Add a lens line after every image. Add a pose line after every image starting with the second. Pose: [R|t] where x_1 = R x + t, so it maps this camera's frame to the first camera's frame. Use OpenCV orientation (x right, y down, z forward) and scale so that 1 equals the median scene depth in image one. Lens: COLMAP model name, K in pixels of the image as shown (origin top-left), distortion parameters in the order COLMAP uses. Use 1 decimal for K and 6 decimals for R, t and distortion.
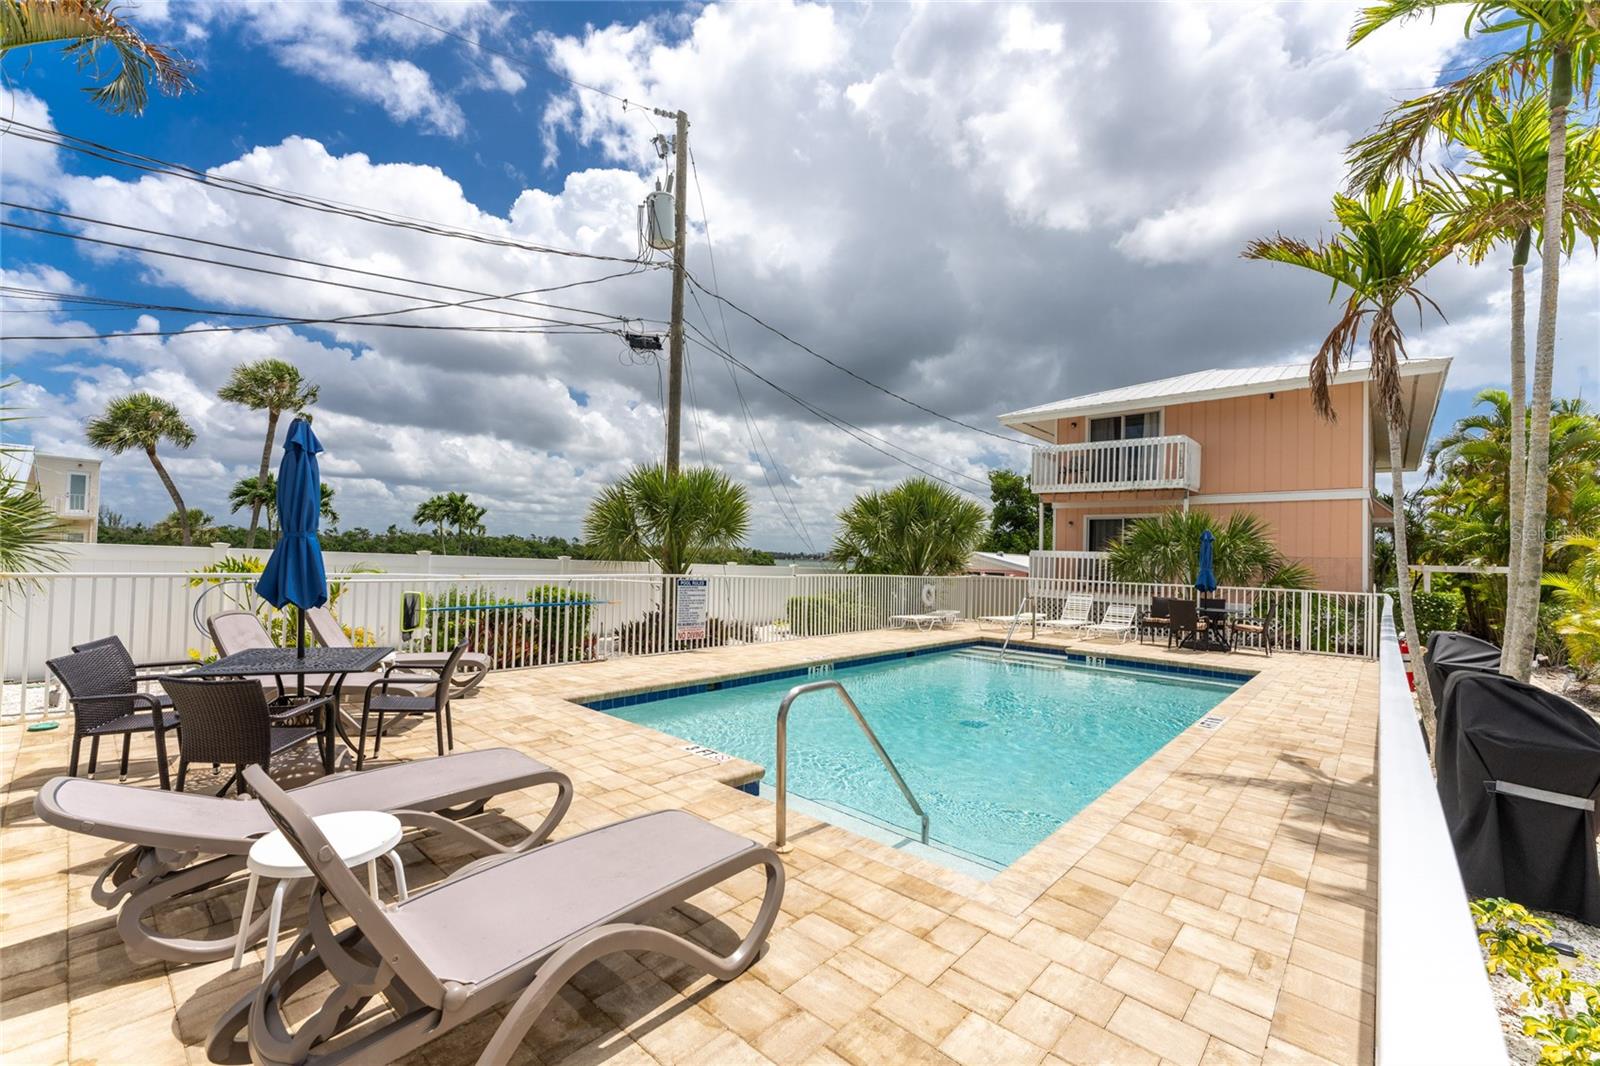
lens RADIAL K [[628.7, 0, 746.7], [0, 628.7, 555.6], [0, 0, 1]] dist [0.000343, -0.000008]
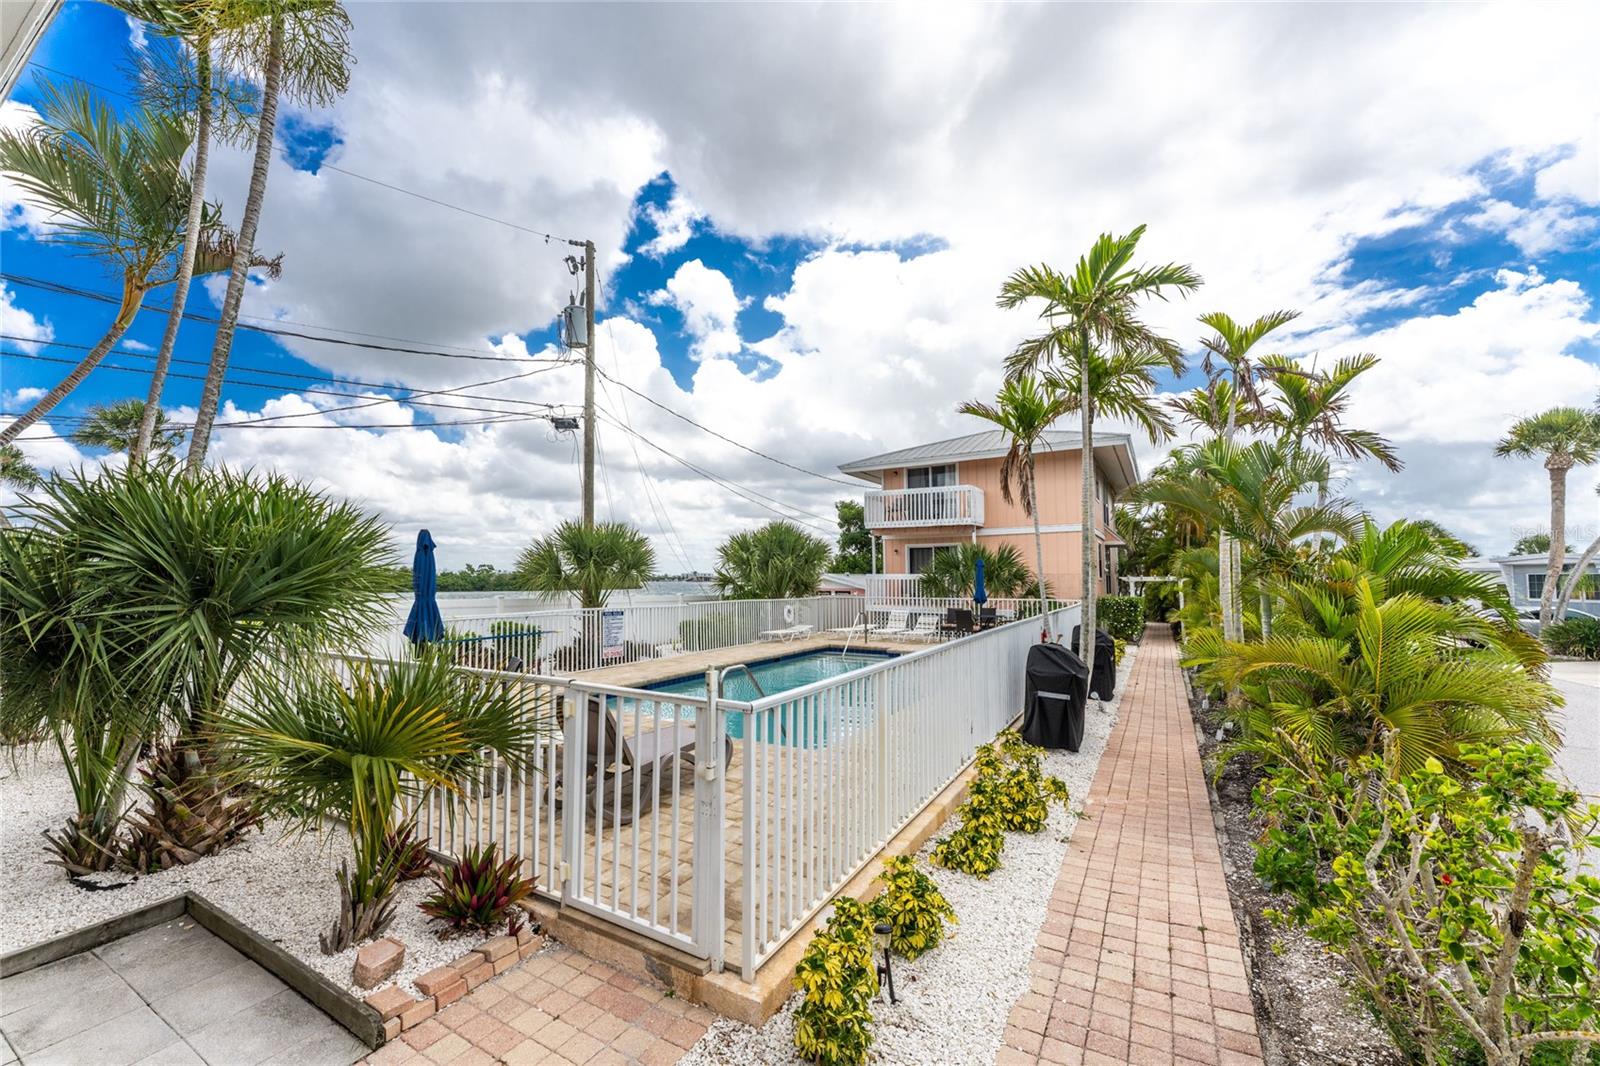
lens RADIAL K [[628.7, 0, 746.7], [0, 628.7, 555.6], [0, 0, 1]] dist [0.000343, -0.000008]
pose [[0.976142, -0.023465, 0.215860, -0.067574], [0.030515, 0.999102, -0.029385, -0.020930], [-0.214976, 0.035271, 0.975982, -0.232359]]
